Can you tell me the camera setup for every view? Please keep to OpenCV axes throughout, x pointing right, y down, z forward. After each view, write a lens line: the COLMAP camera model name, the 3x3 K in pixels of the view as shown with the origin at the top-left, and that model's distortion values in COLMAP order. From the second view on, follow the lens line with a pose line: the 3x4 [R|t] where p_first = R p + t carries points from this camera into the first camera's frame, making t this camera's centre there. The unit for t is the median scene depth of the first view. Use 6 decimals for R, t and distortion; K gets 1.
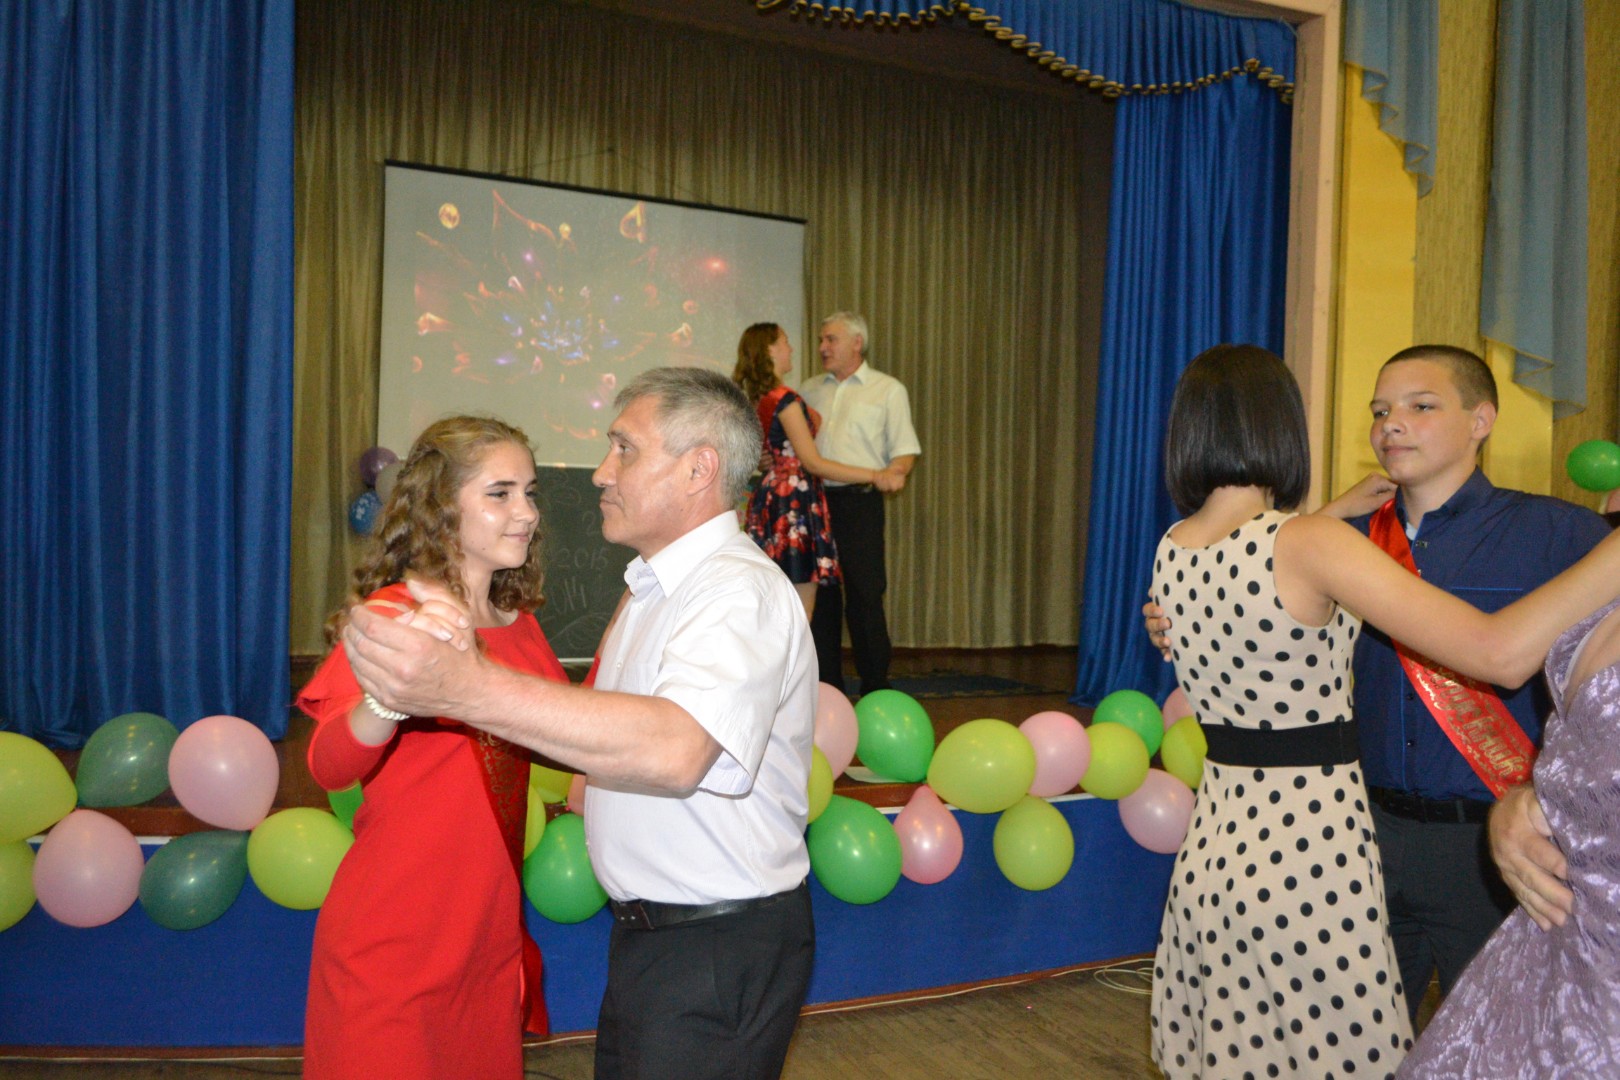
lens RADIAL K [[1272.4, 0, 808.0], [0, 1272.4, 556.6], [0, 0, 1]] dist [-0.016508, 0.003558]
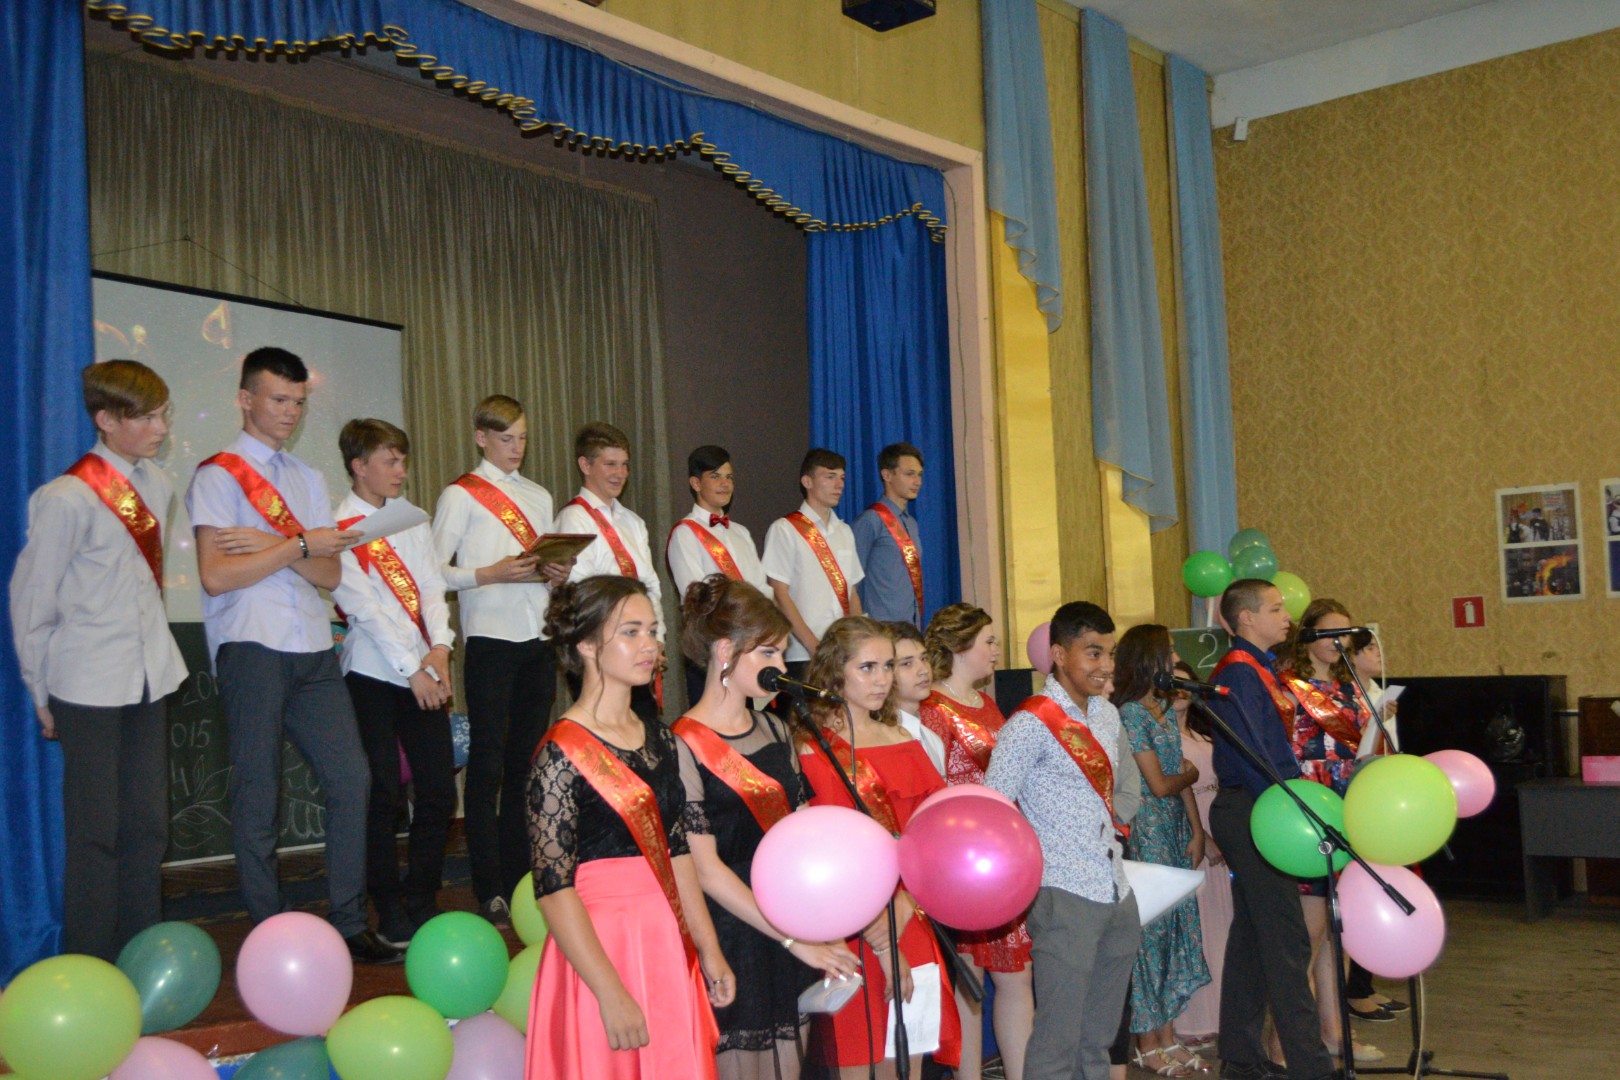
lens RADIAL K [[1619.7, 0, 813.7], [0, 1619.7, 551.5], [0, 0, 1]] dist [-0.019428, 0.000000]
pose [[0.887359, -0.031632, 0.459992, -0.347961], [0.075051, 0.994248, -0.076408, -0.007546], [-0.454929, 0.102325, 0.884629, -0.118728]]
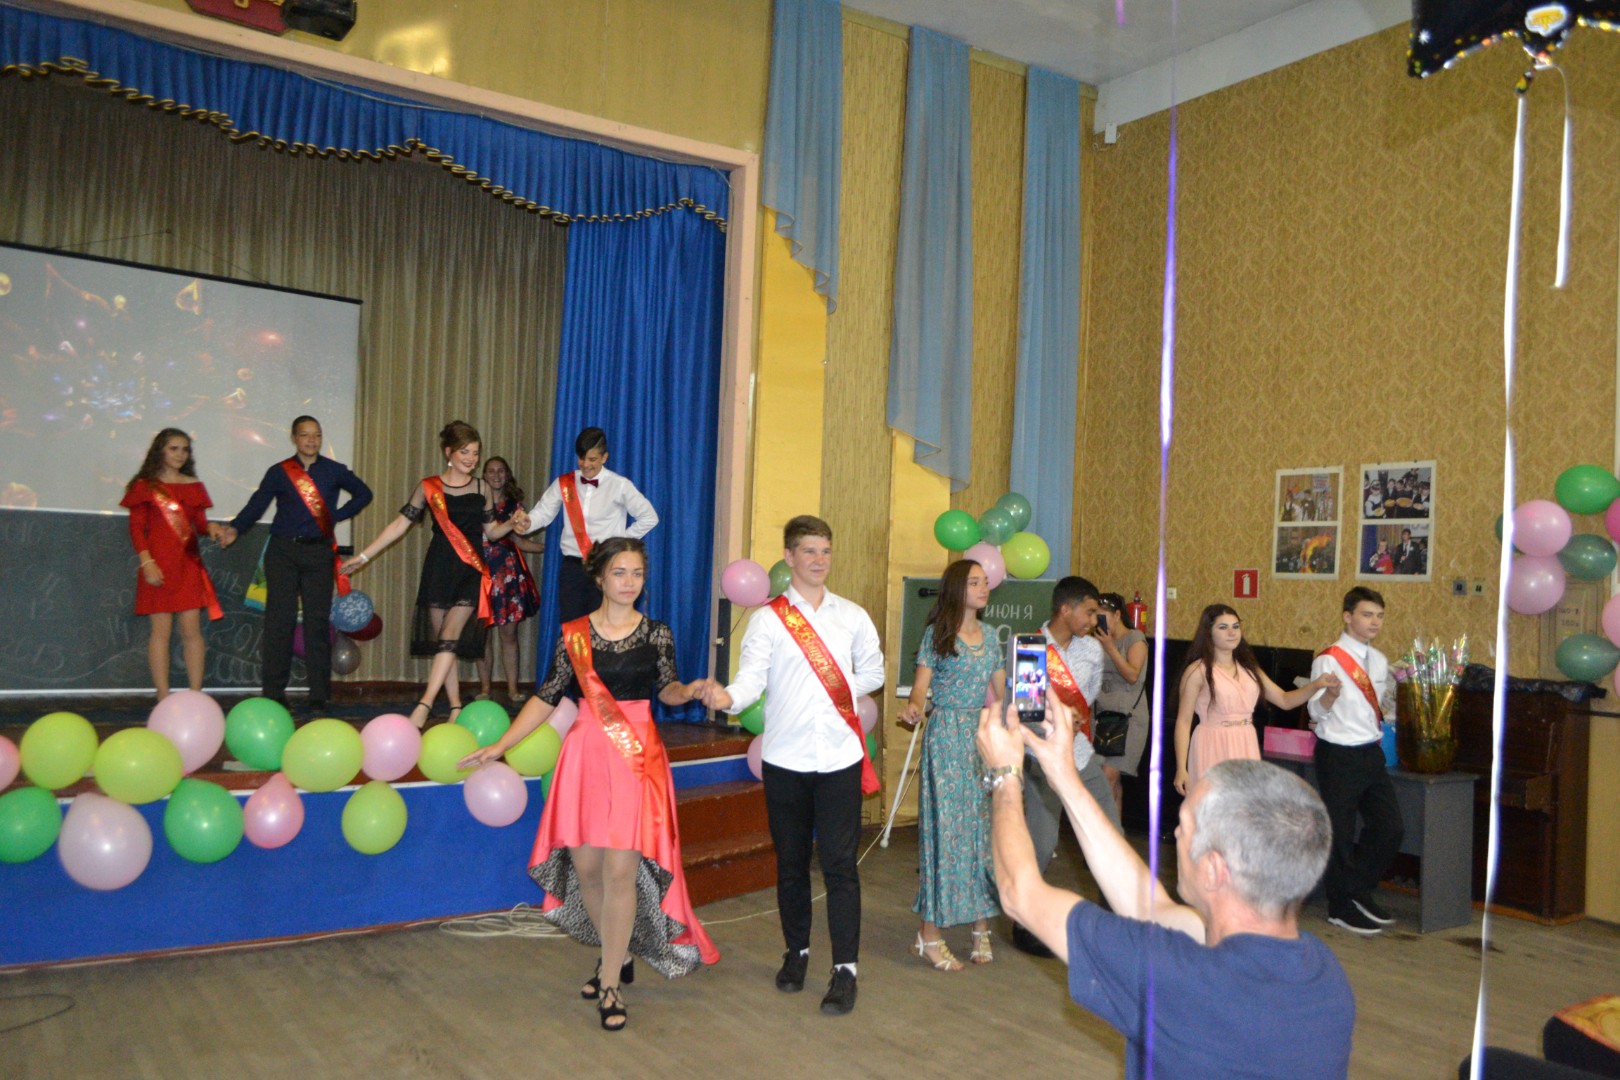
lens RADIAL K [[1272.4, 0, 808.0], [0, 1272.4, 554.8], [0, 0, 1]] dist [-0.016508, 0.003558]
pose [[0.982794, 0.015024, 0.184092, 0.240317], [-0.007043, 0.999010, -0.043928, 0.009765], [-0.184570, 0.041876, 0.981927, -0.224269]]
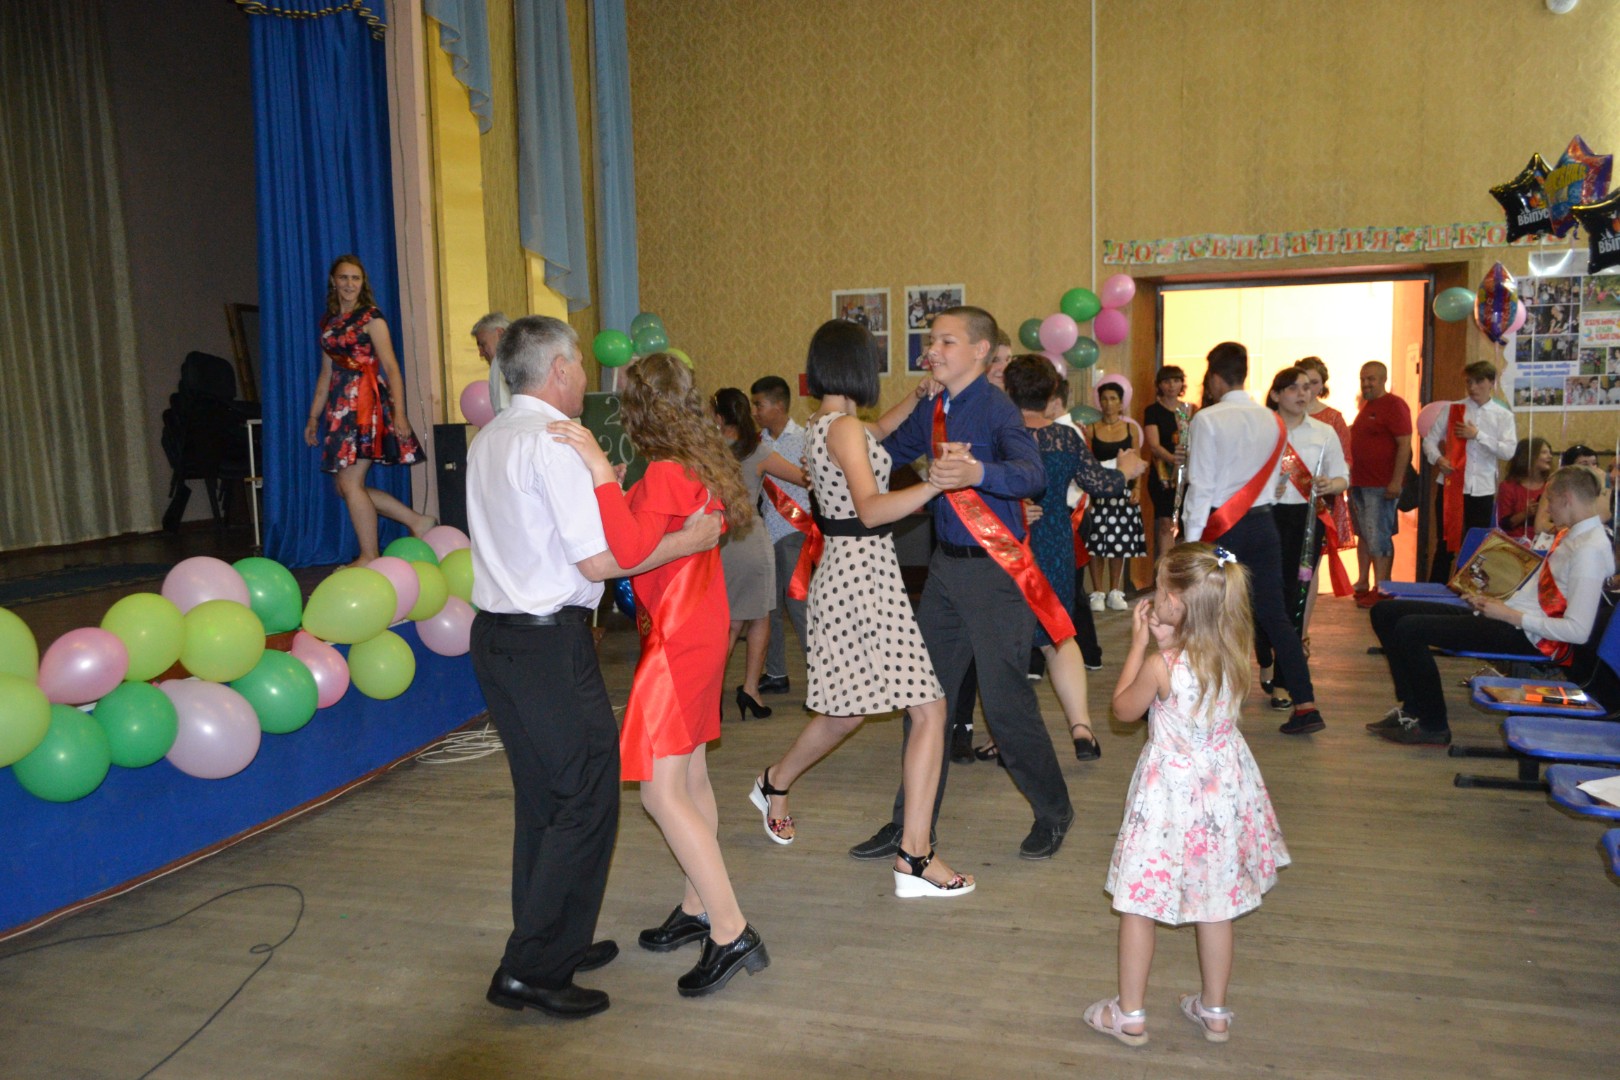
lens RADIAL K [[1272.4, 0, 805.8], [0, 1272.4, 551.6], [0, 0, 1]] dist [-0.016508, 0.003558]
pose [[0.654819, -0.131005, 0.744345, -0.305043], [0.062150, 0.990861, 0.119717, -0.004271], [-0.753226, -0.032132, 0.656976, -0.086262]]
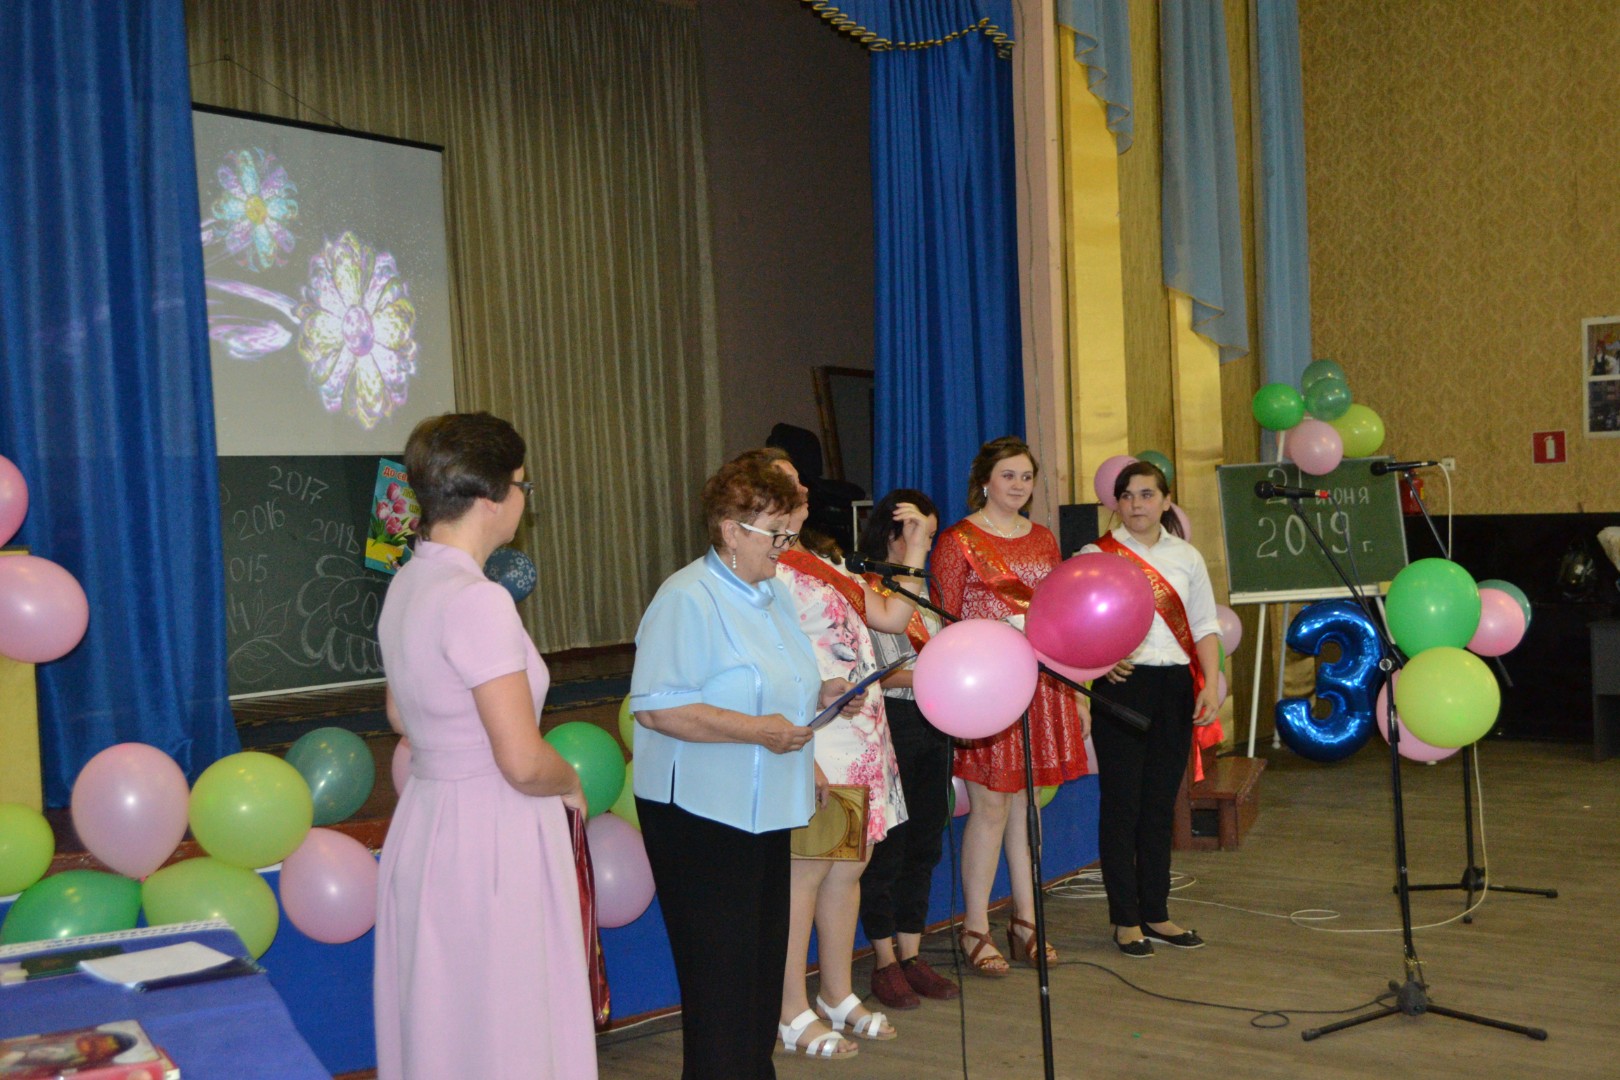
lens RADIAL K [[1811.1, 0, 810.6], [0, 1811.1, 551.2], [0, 0, 1]] dist [-0.027033, 0.000000]
pose [[0.892854, -0.073704, 0.444274, -0.435222], [0.073437, 0.997140, 0.017839, -0.004855], [-0.444319, 0.016699, 0.895713, -0.214881]]
